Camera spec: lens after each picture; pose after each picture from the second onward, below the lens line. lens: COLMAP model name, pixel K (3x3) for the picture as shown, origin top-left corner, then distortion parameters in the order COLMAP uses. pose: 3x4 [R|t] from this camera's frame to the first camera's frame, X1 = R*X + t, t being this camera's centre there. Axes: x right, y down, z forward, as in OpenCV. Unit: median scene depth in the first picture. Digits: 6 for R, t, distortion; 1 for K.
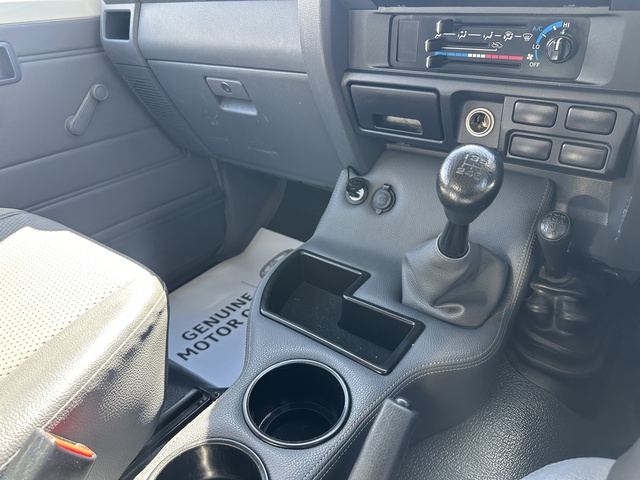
lens RADIAL K [[451.2, 0, 324.0], [0, 451.2, 238.0], [0, 0, 1]] dist [0.035539, -0.077171]
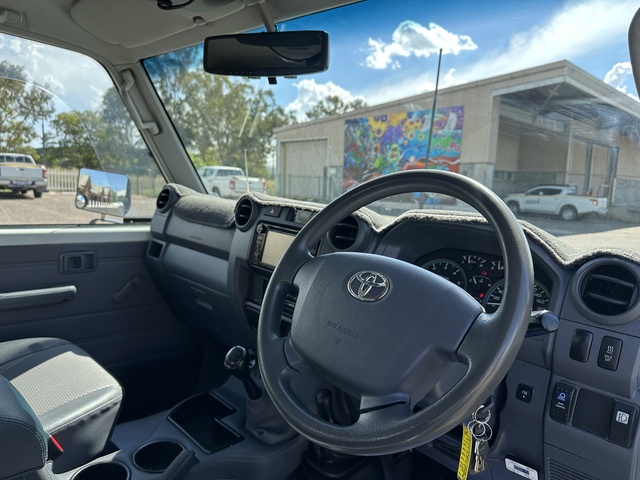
lens RADIAL K [[451.2, 0, 324.0], [0, 451.2, 238.0], [0, 0, 1]] dist [0.035539, -0.077171]
pose [[0.983349, 0.132499, -0.124374, 0.485281], [-0.169224, 0.917115, -0.360921, 0.037703], [0.066244, 0.375958, 0.924266, -0.745992]]
